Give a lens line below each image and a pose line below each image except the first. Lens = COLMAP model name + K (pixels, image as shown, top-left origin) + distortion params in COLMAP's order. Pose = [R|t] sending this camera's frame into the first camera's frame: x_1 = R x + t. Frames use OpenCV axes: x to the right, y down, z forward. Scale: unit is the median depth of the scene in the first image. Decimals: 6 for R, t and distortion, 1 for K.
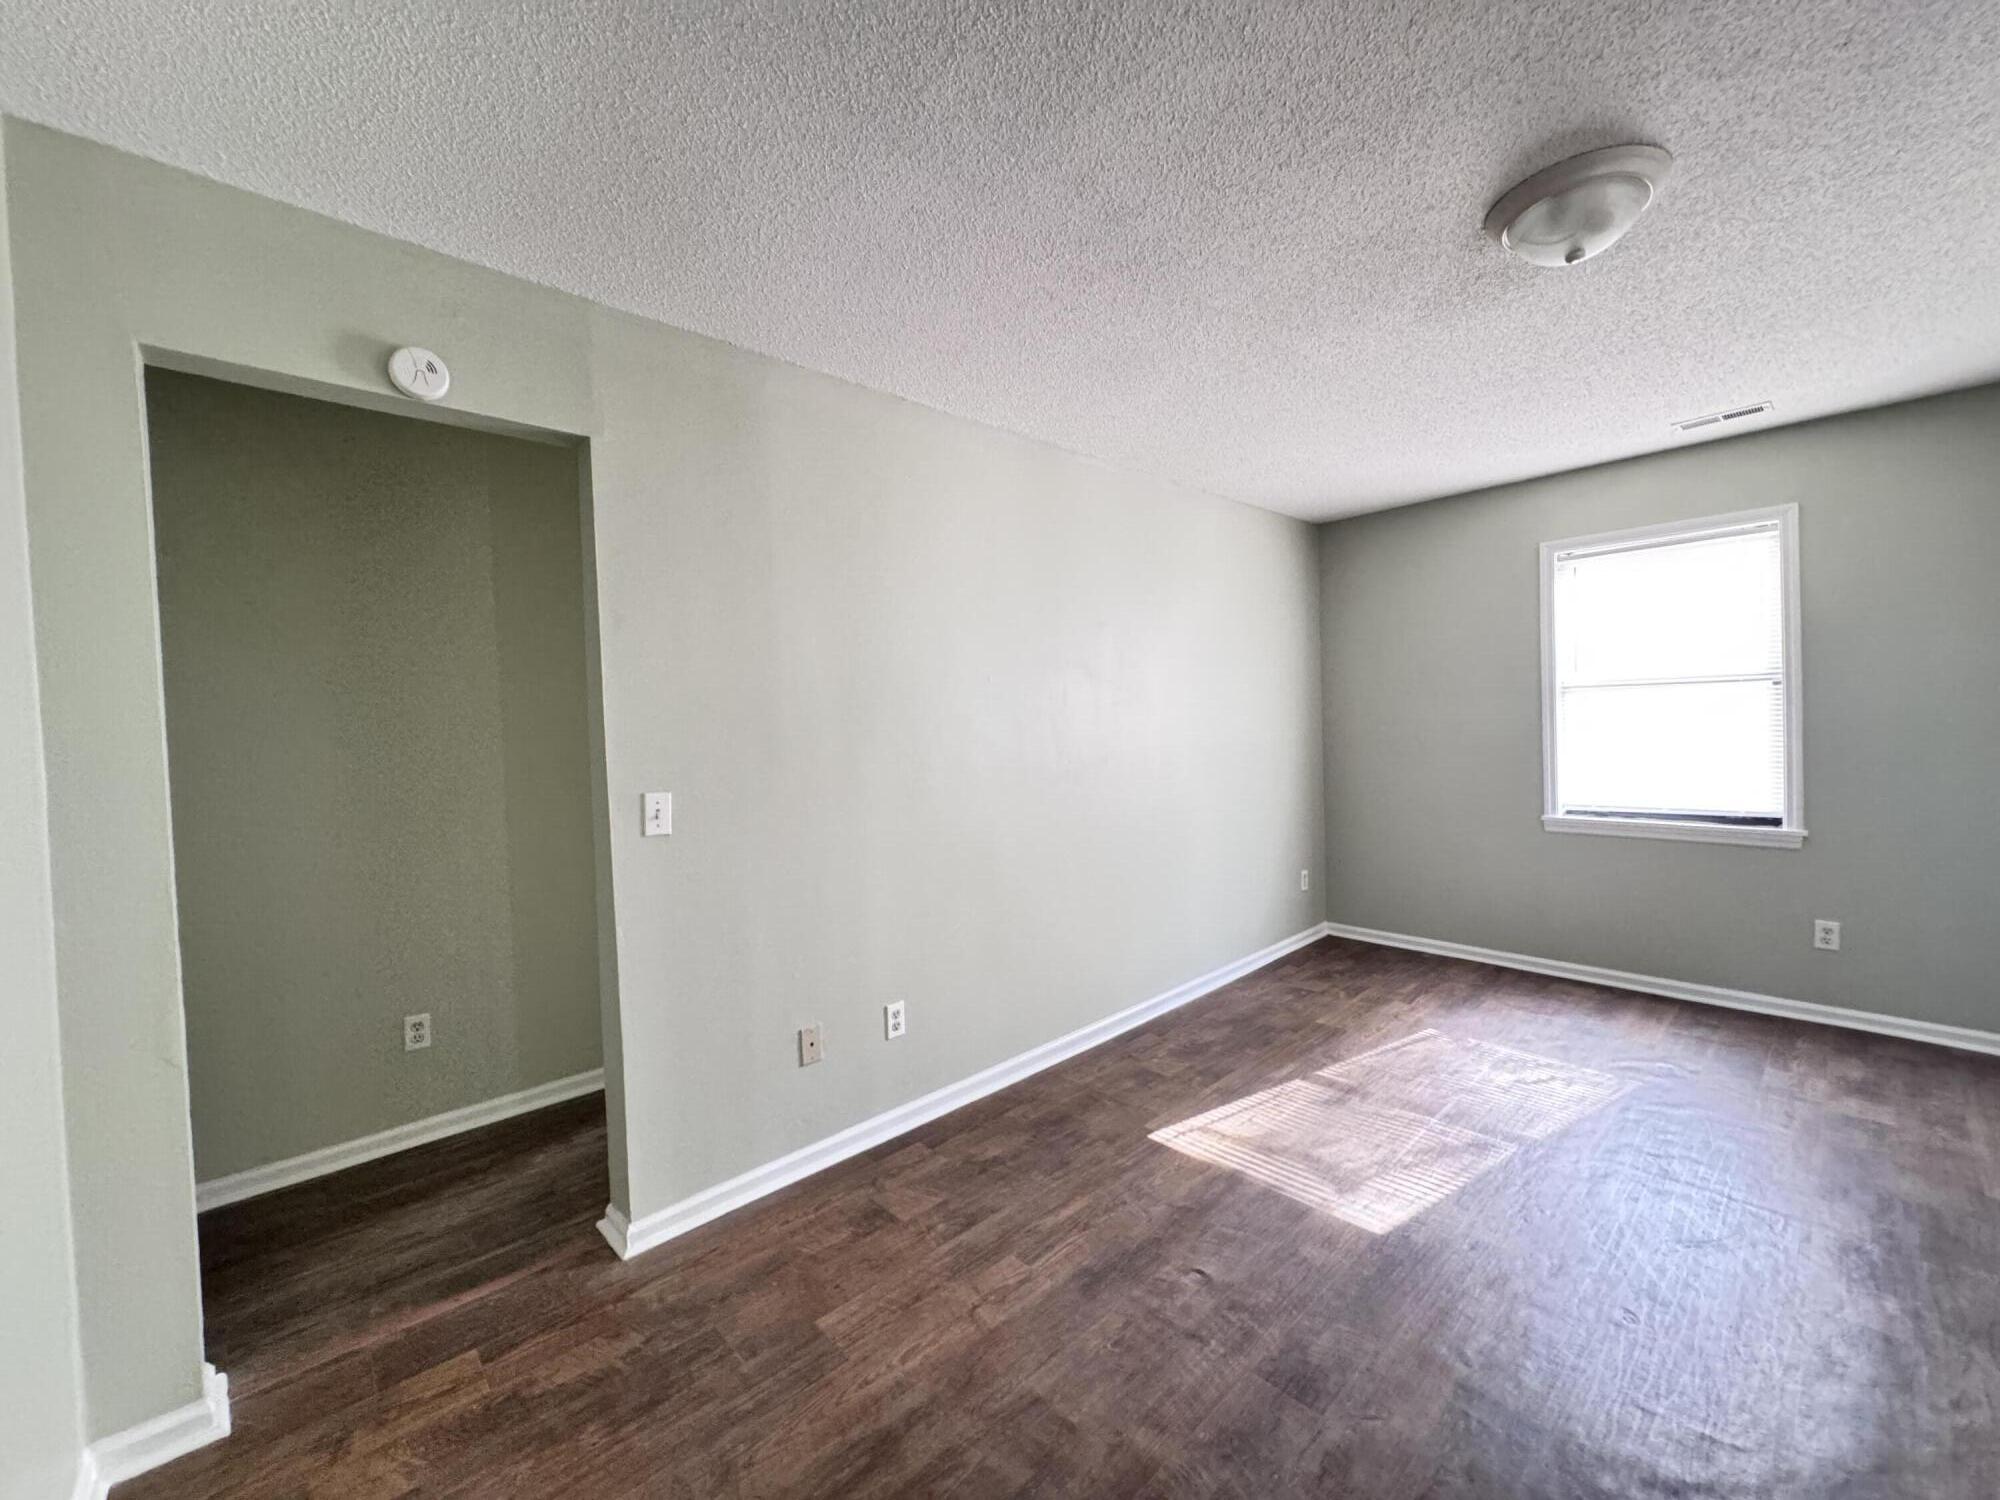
lens RADIAL K [[803.3, 0, 1000.0], [0, 803.3, 750.0], [0, 0, 1]] dist [0.001436, 0.000000]
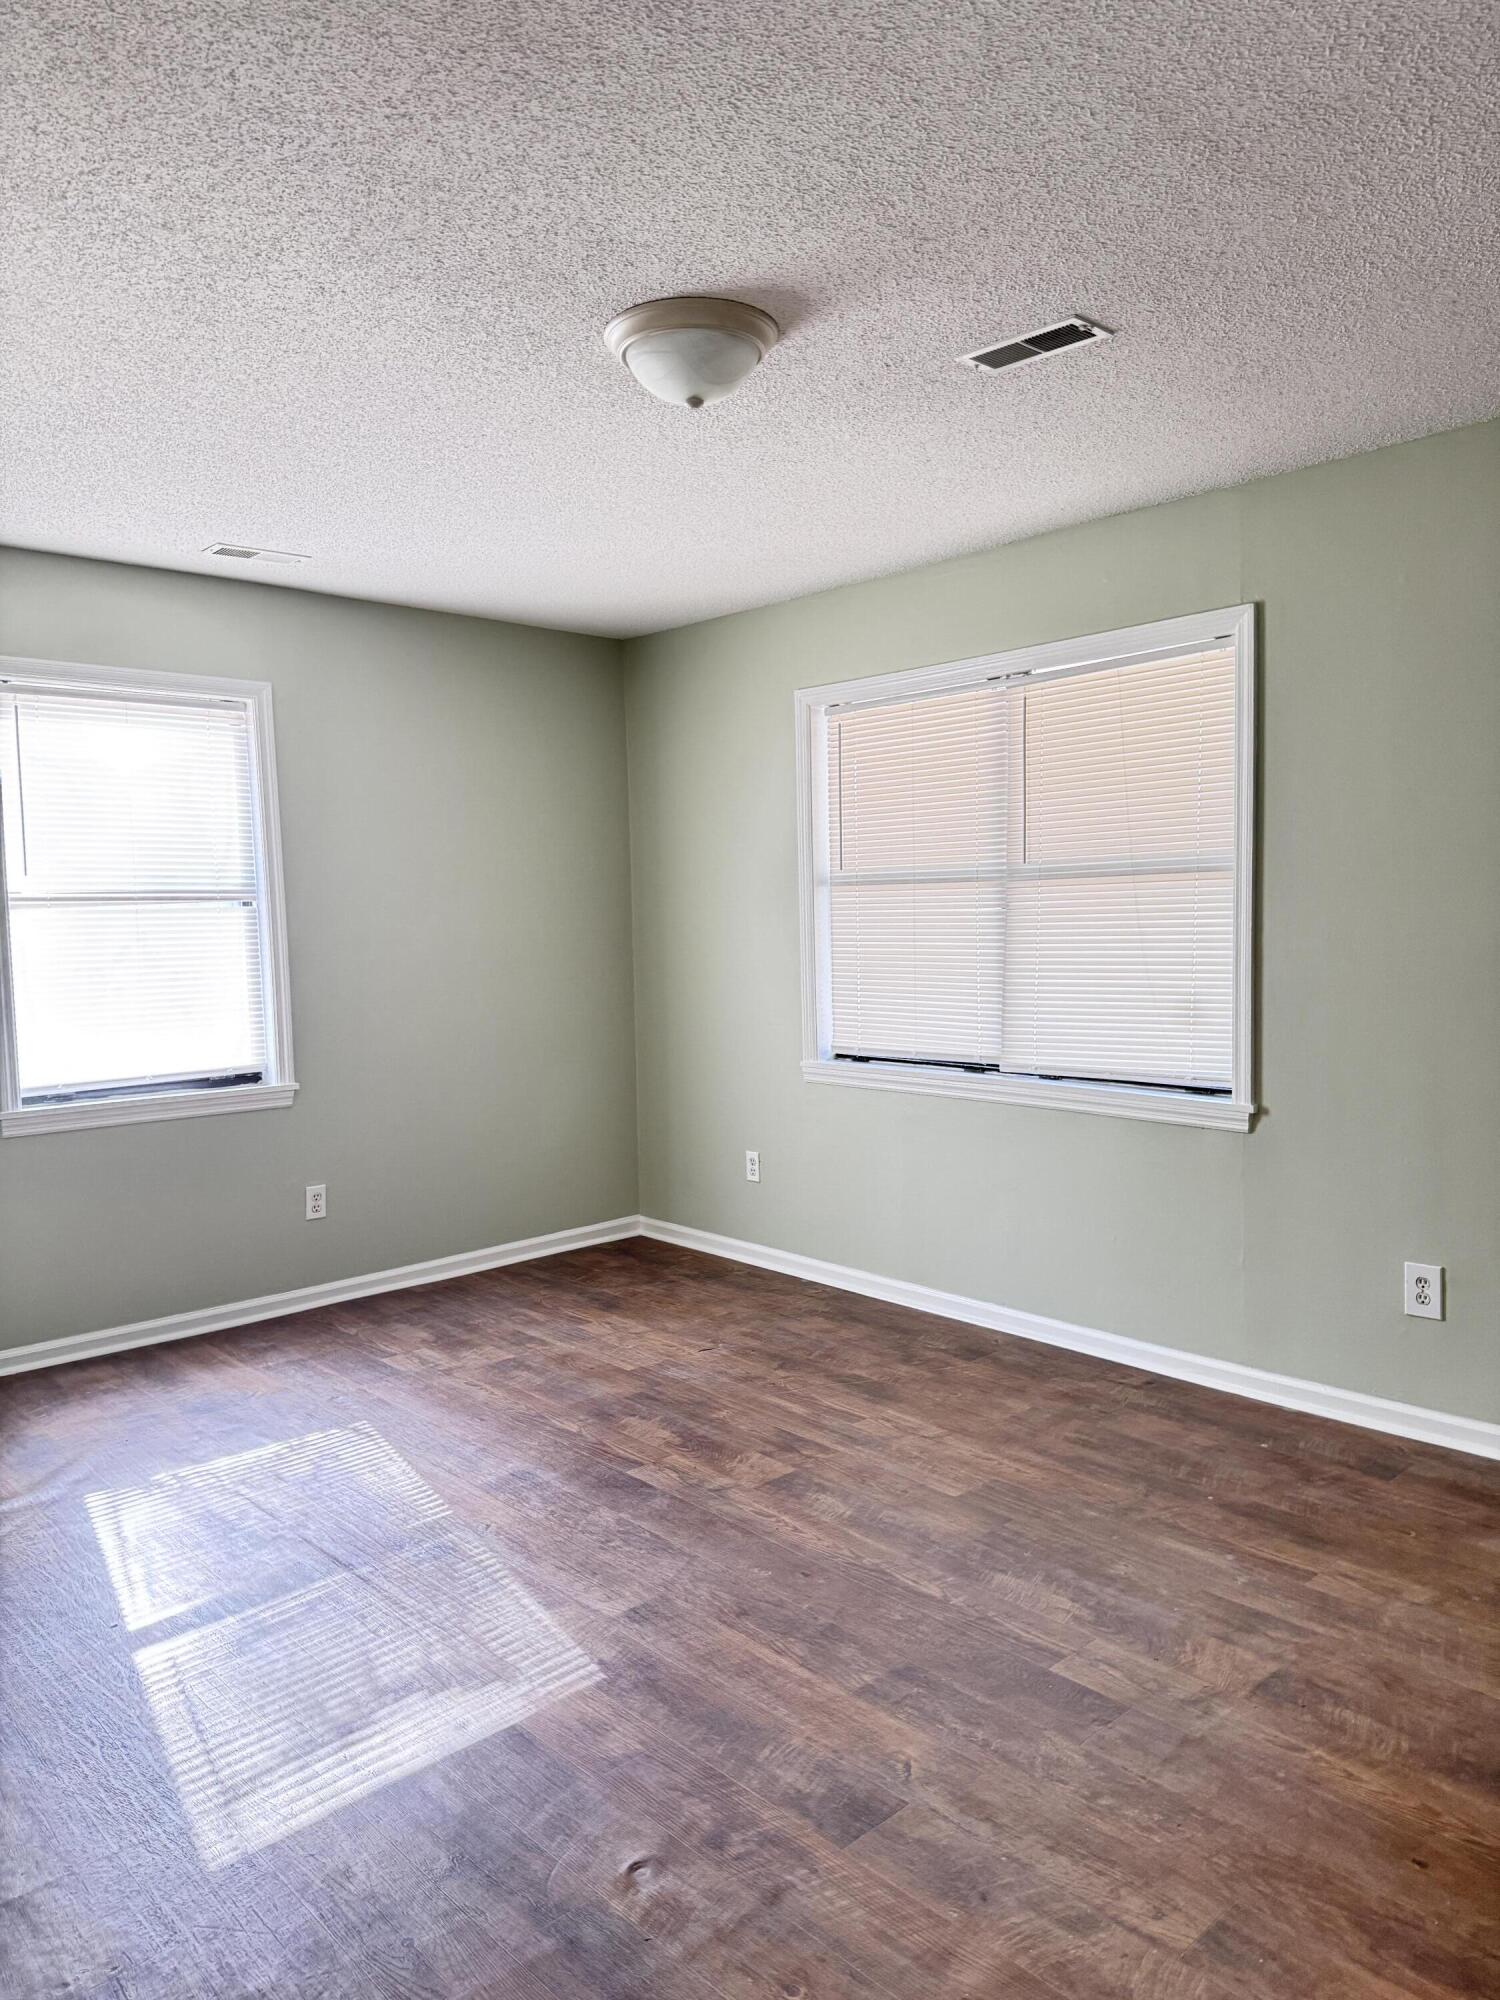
lens RADIAL K [[1425.7, 0, 740.7], [0, 1425.7, 1002.8], [0, 0, 1]] dist [0.033091, -0.045648]
pose [[-0.003784, -0.036398, 0.999330, -0.513708], [0.054254, 0.997858, 0.036550, -0.011375], [-0.998520, 0.054356, -0.001801, 0.586736]]
